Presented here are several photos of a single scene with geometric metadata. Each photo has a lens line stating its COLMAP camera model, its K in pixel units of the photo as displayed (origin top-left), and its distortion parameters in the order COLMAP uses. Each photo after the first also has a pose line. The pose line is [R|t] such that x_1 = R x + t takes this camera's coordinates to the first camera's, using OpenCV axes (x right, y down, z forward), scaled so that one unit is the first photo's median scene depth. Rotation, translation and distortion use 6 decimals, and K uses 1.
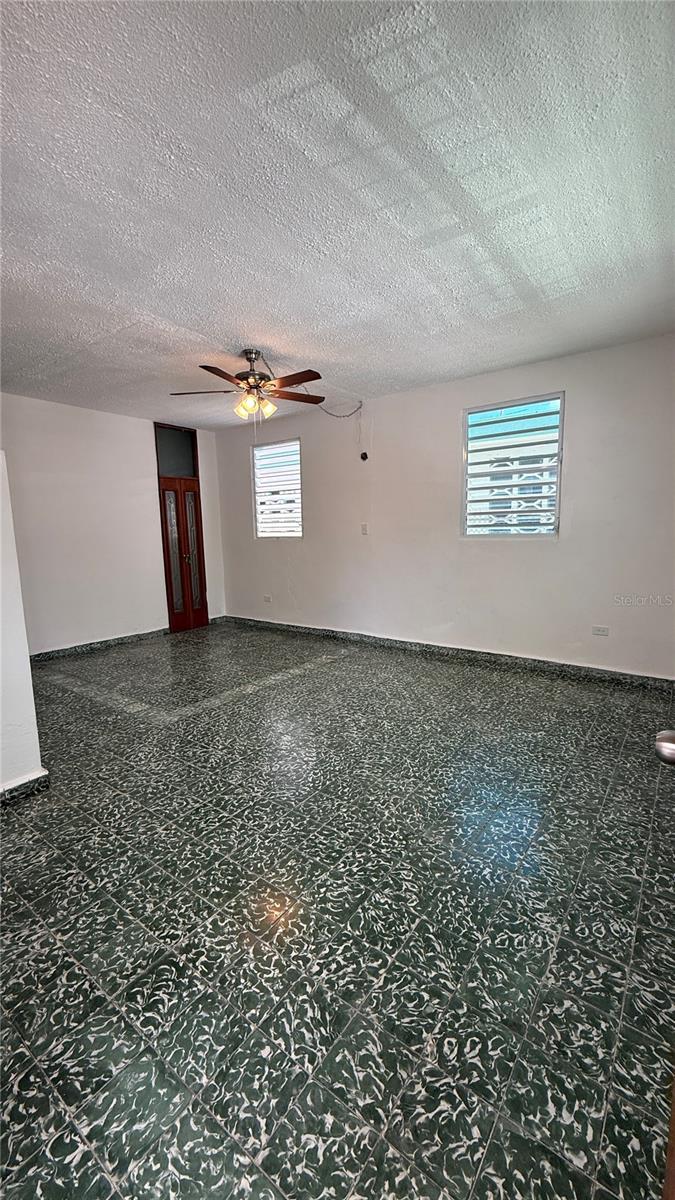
lens RADIAL K [[478.5, 0, 333.8], [0, 478.5, 601.6], [0, 0, 1]] dist [-0.000082, 0.000484]
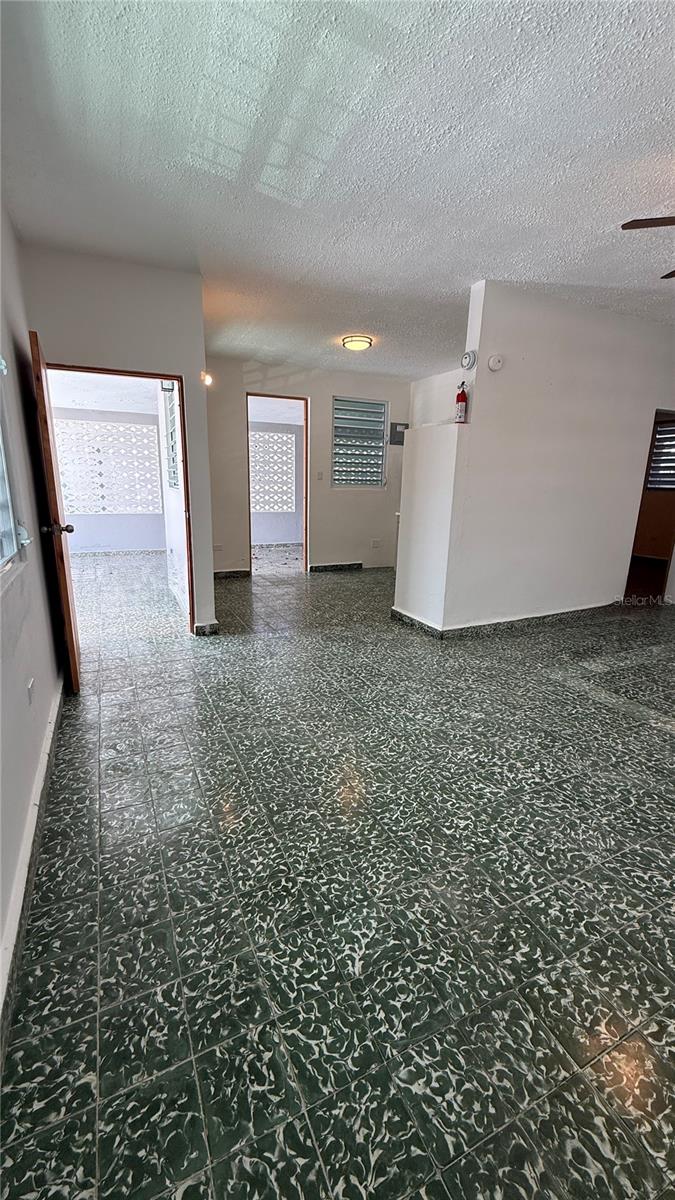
lens RADIAL K [[478.5, 0, 334.5], [0, 478.5, 600.0], [0, 0, 1]] dist [-0.000082, 0.000484]
pose [[-0.464217, 0.228836, -0.855650, 0.729793], [-0.146958, 0.932759, 0.329187, -0.166620], [0.873445, 0.278558, -0.399373, 1.057603]]
